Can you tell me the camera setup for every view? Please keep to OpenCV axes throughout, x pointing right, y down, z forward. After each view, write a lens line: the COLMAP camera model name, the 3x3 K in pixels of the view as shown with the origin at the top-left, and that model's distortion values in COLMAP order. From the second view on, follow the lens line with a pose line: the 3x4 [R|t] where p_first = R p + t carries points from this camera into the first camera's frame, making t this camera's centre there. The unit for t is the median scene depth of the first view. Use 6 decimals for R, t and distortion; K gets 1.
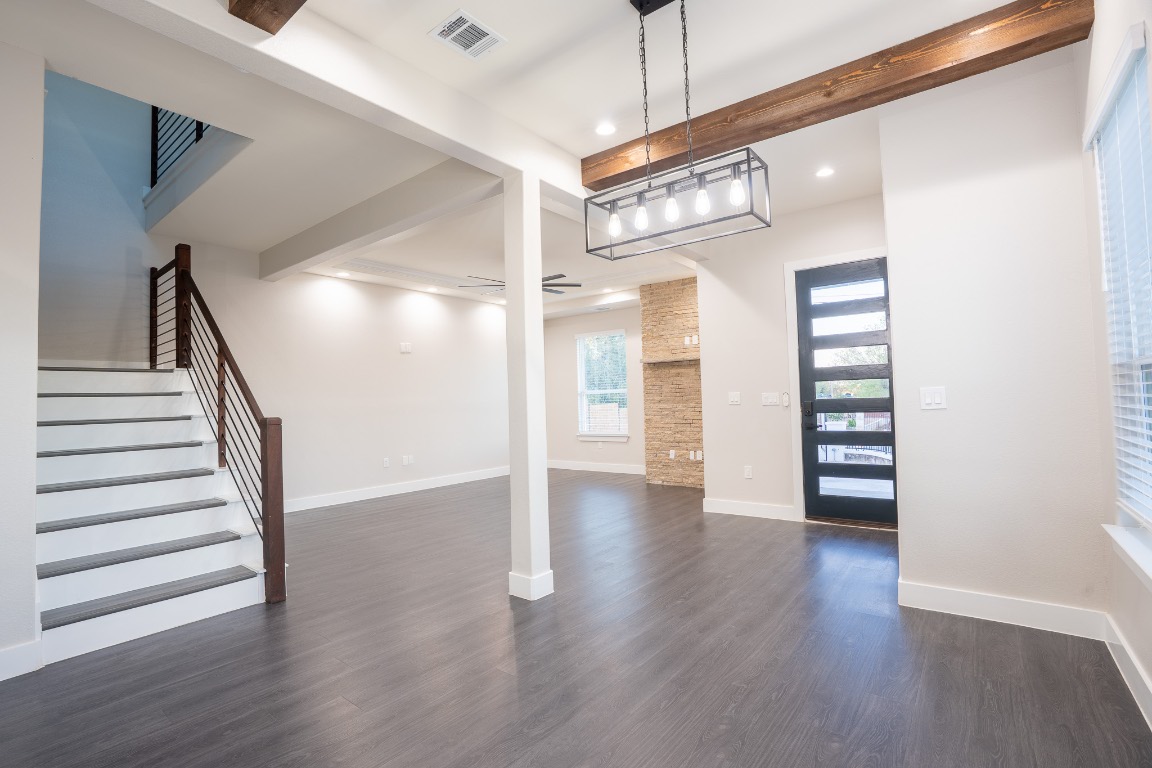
lens RADIAL K [[533.6, 0, 576.0], [0, 533.6, 384.0], [0, 0, 1]] dist [-0.052314, 0.000727]
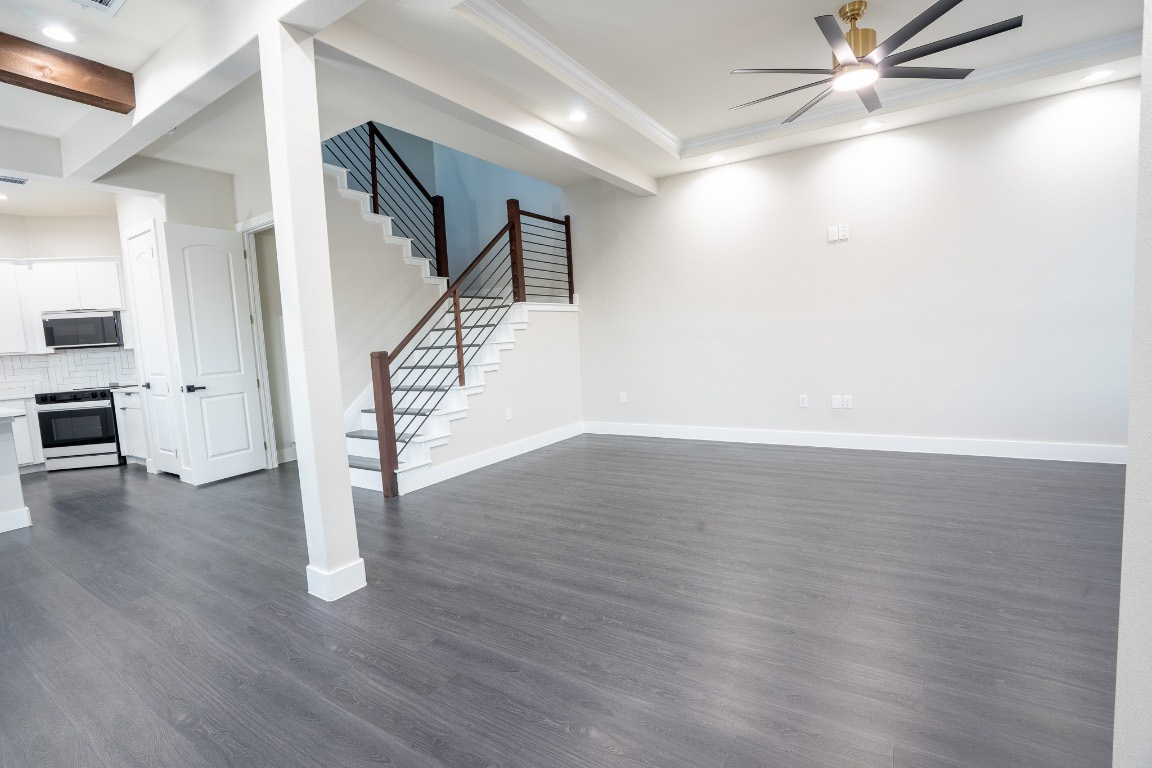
lens RADIAL K [[533.6, 0, 576.0], [0, 533.6, 384.0], [0, 0, 1]] dist [-0.052314, 0.000727]
pose [[0.094757, 0.115528, -0.988774, 0.315988], [0.077190, 0.989400, 0.122998, 0.011562], [0.992503, -0.087979, 0.084835, 0.608936]]
